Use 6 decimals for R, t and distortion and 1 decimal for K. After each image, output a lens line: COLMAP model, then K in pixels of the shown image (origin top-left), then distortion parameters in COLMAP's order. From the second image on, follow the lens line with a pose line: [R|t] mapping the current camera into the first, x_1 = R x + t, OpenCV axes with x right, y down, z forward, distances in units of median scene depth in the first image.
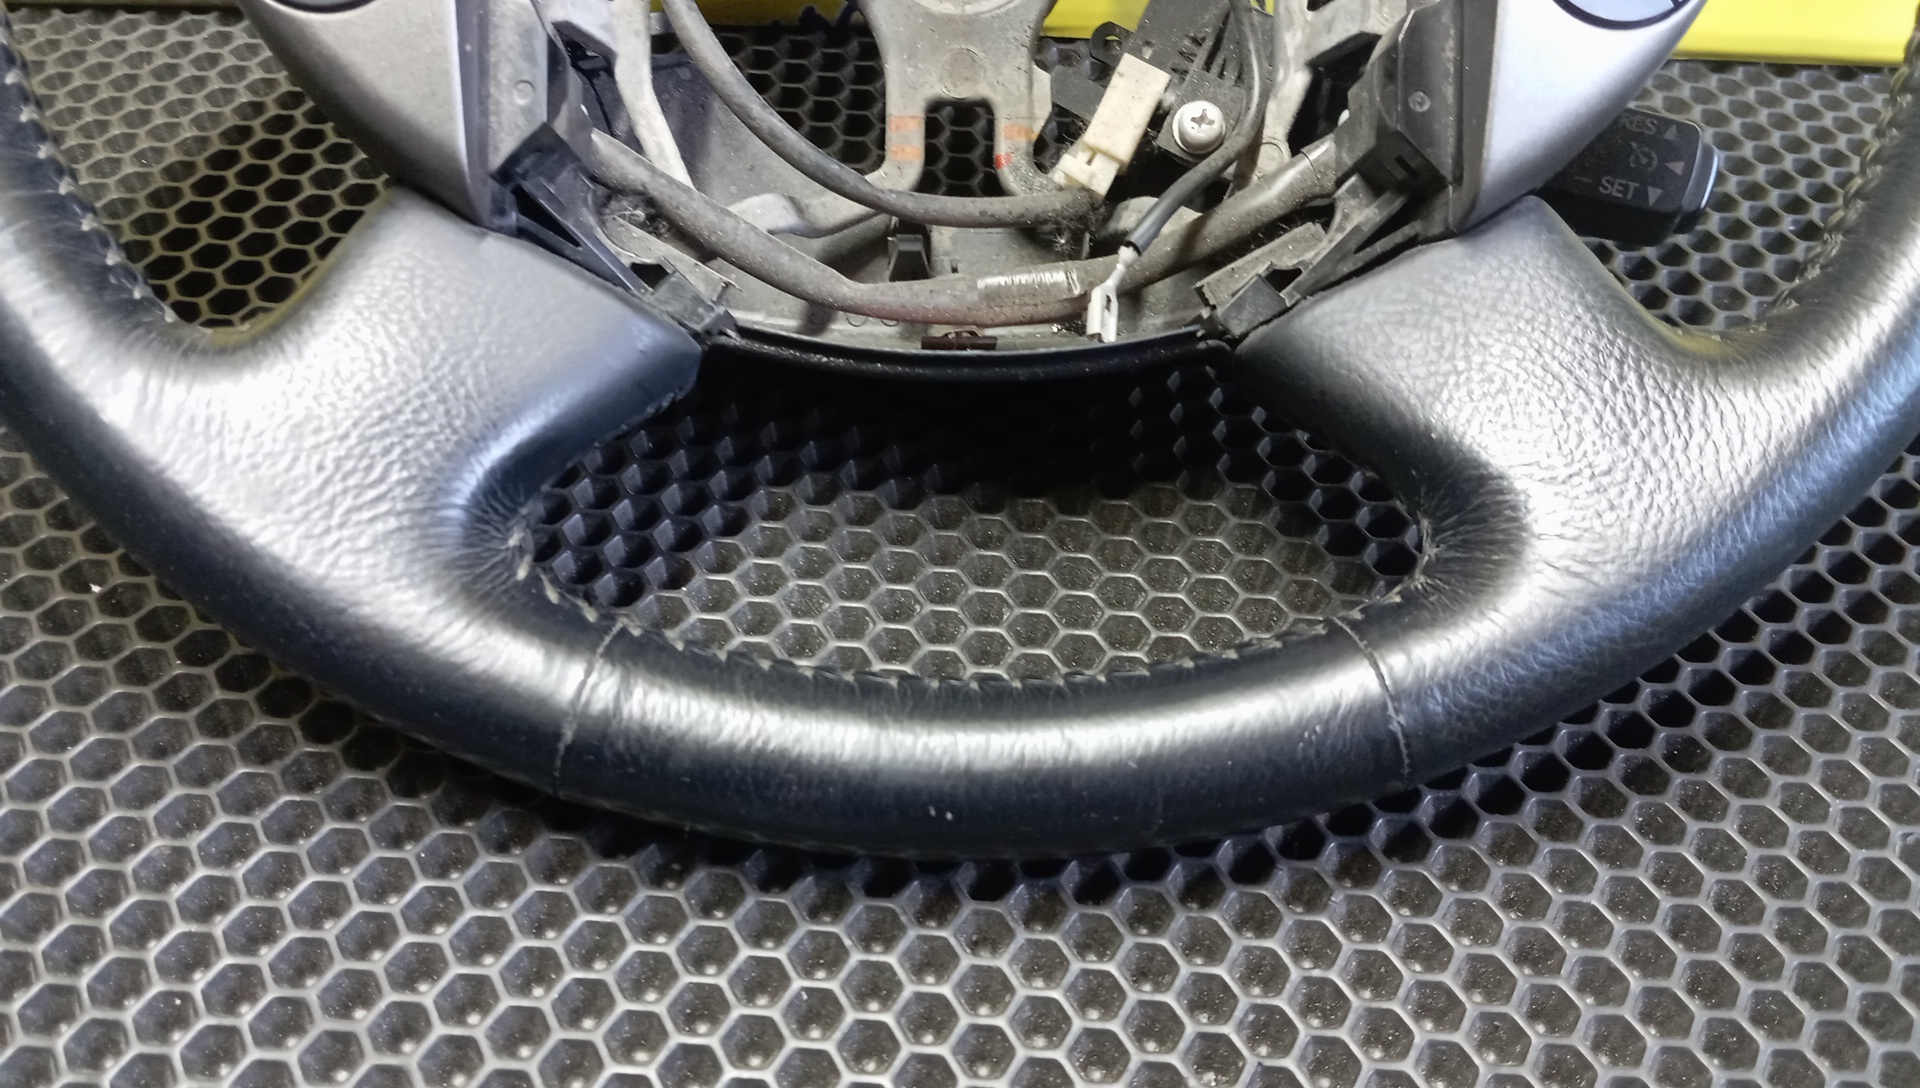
lens RADIAL K [[1612.8, 0, 951.0], [0, 1612.8, 540.8], [0, 0, 1]] dist [0.151254, -0.367130]
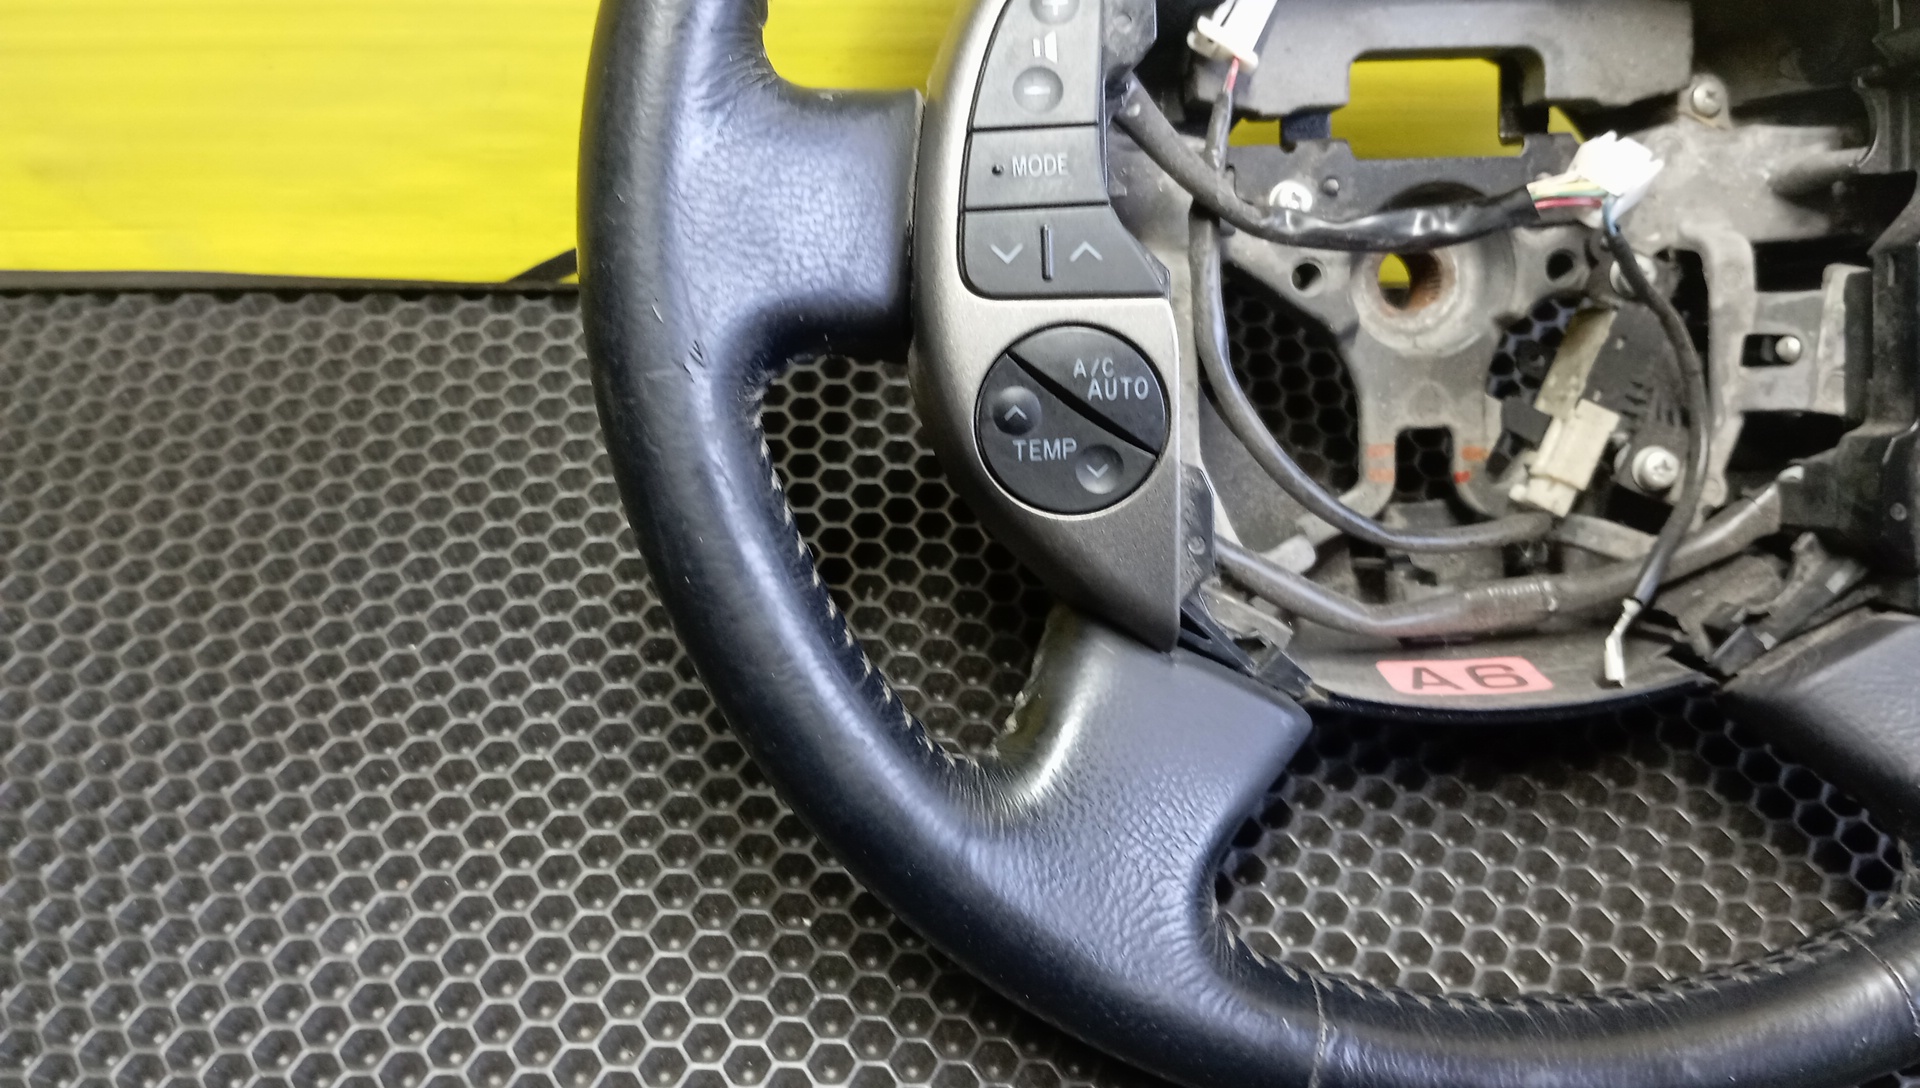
lens RADIAL K [[1615.7, 0, 960.0], [0, 1615.7, 544.0], [0, 0, 1]] dist [0.117643, -0.236238]
pose [[0.997676, -0.046188, 0.050094, -0.431549], [0.041180, 0.994455, 0.096770, -0.345138], [-0.054285, -0.094482, 0.994045, -0.180999]]
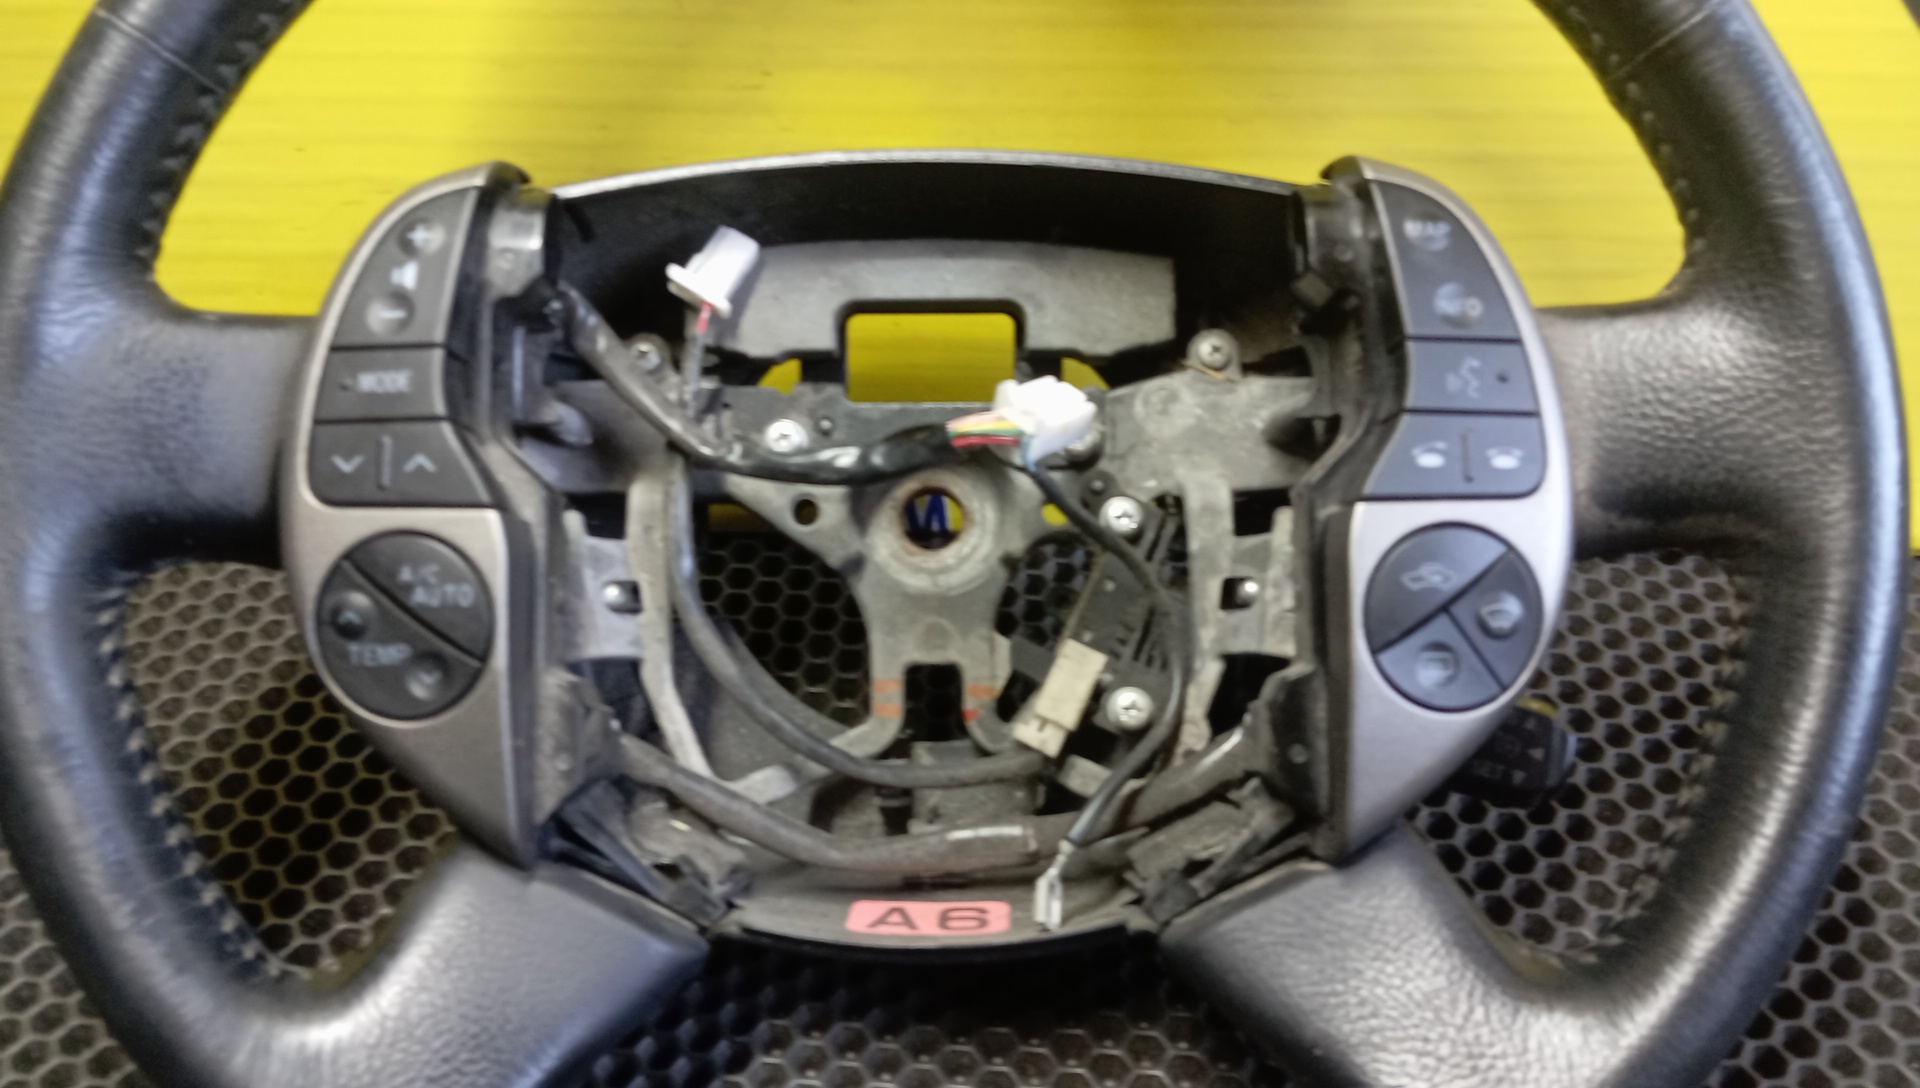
lens RADIAL K [[1587.3, 0, 943.3], [0, 1587.3, 540.0], [0, 0, 1]] dist [0.124143, -0.278270]
pose [[0.999533, -0.013907, -0.027198, 0.050278], [0.011513, 0.996203, -0.086297, -0.285392], [0.028295, 0.085944, 0.995898, -0.175260]]
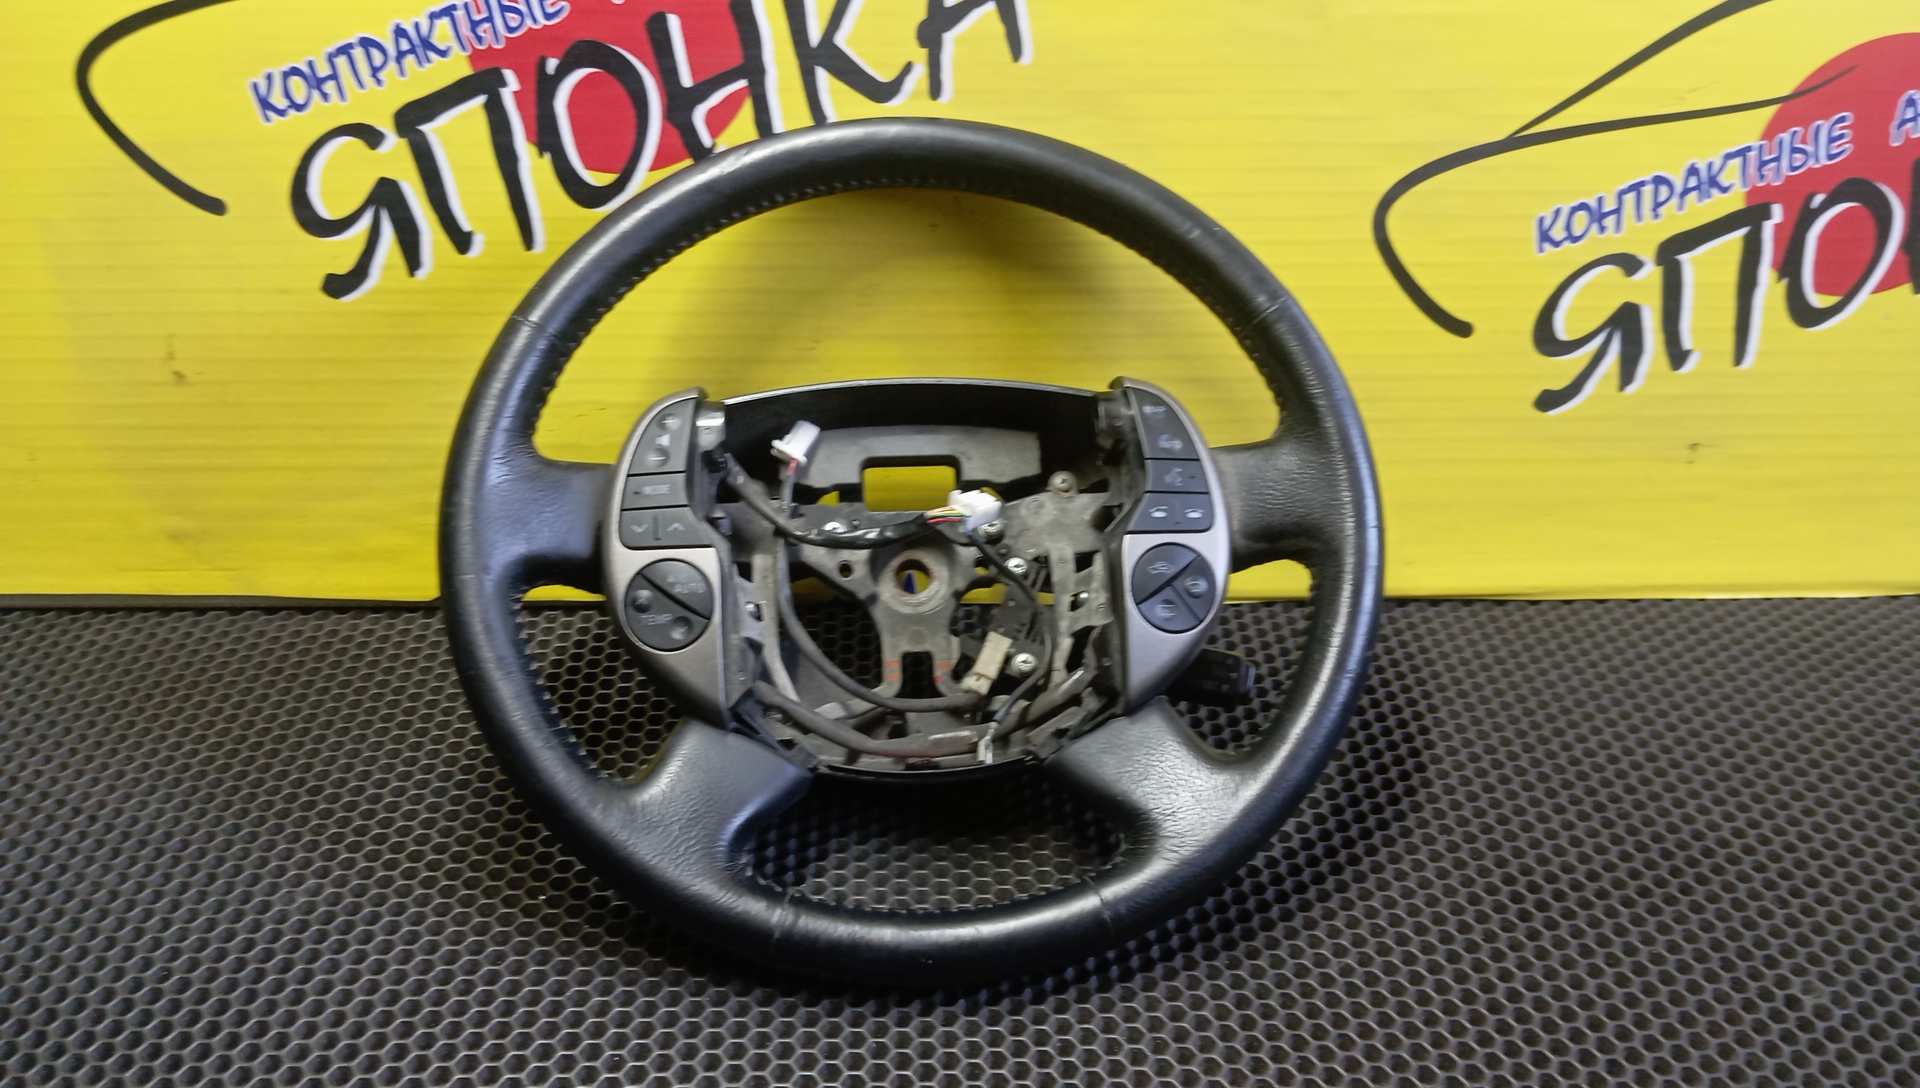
lens RADIAL K [[1612.8, 0, 951.0], [0, 1612.8, 540.8], [0, 0, 1]] dist [0.151254, -0.367130]
pose [[0.998279, -0.042630, 0.040279, -0.032184], [0.051105, 0.969231, -0.240789, 0.113441], [-0.028775, 0.242433, 0.969741, -1.219275]]
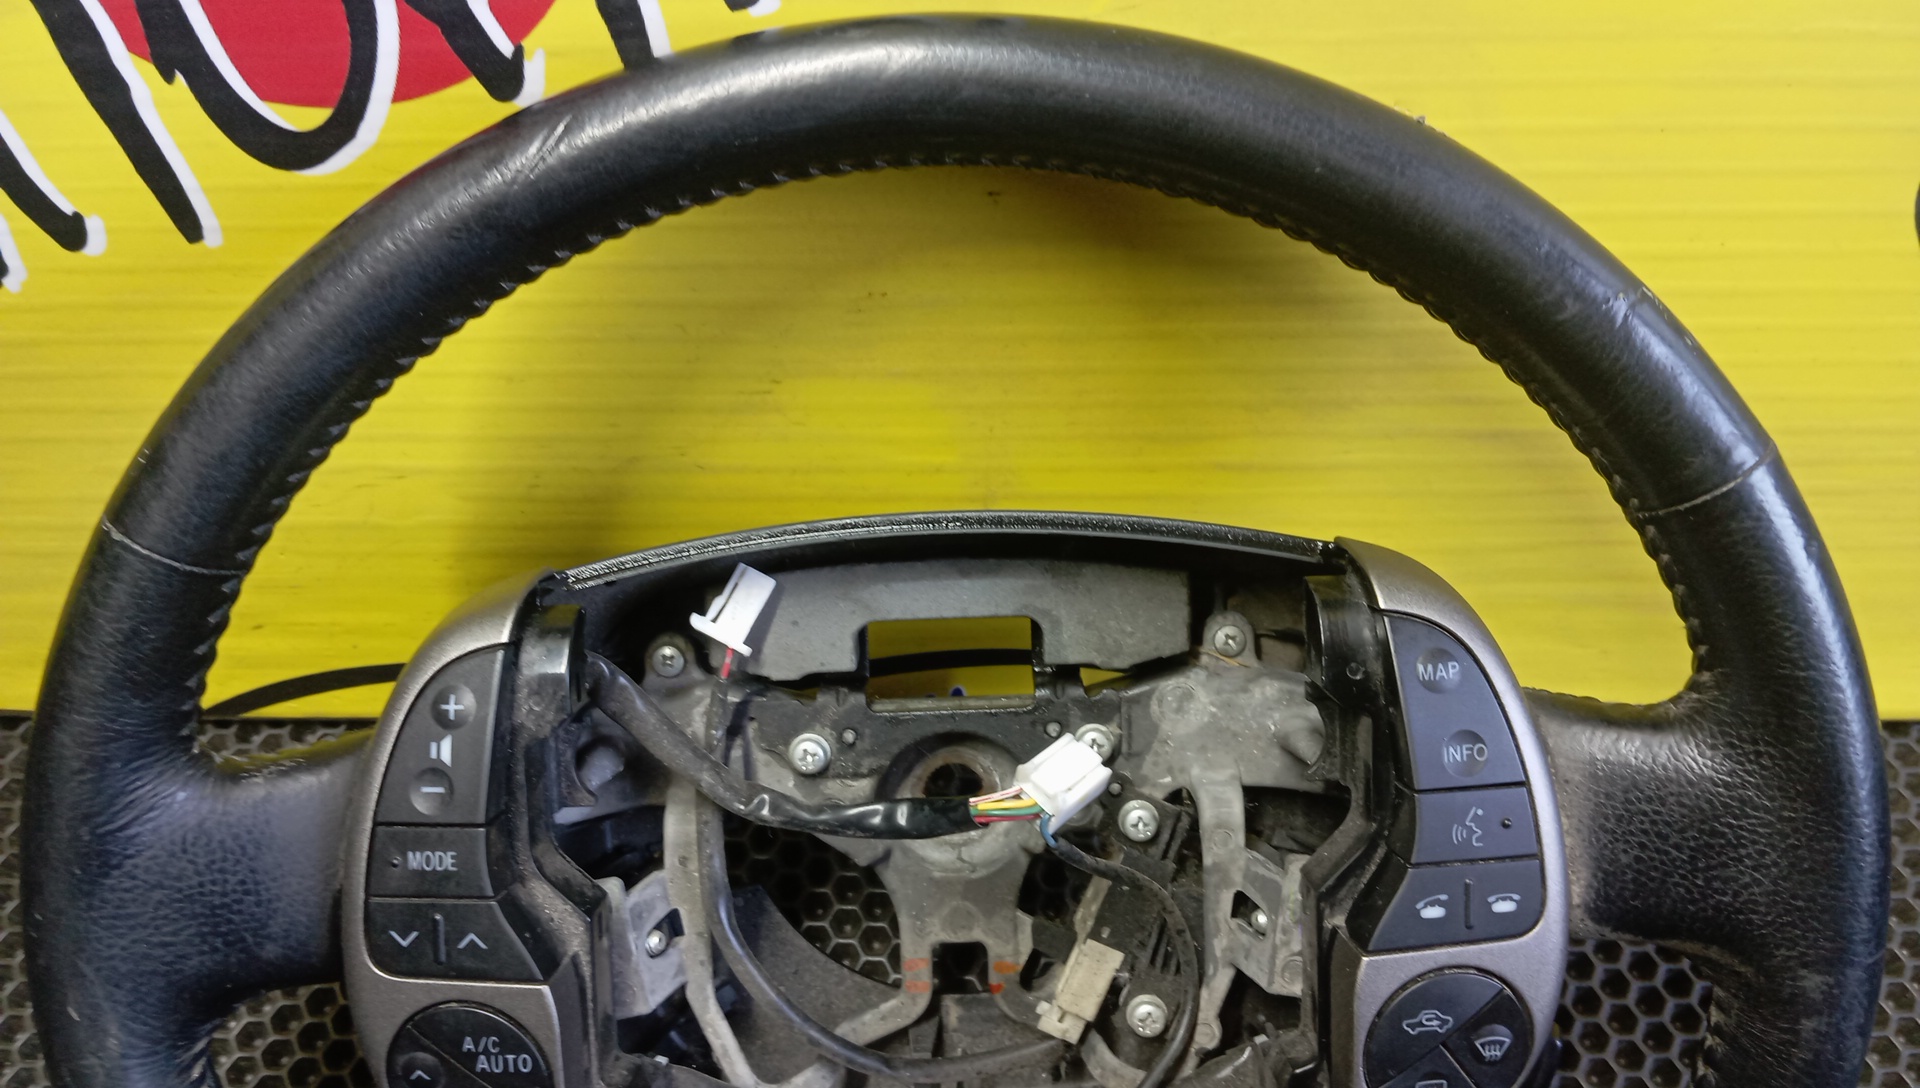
lens RADIAL K [[1609.8, 0, 939.3], [0, 1609.8, 547.2], [0, 0, 1]] dist [0.097703, -0.225427]
pose [[0.998322, -0.035158, -0.046019, 0.063413], [0.041003, 0.990276, 0.132935, -0.806156], [0.040898, -0.134599, 0.990056, -0.206266]]
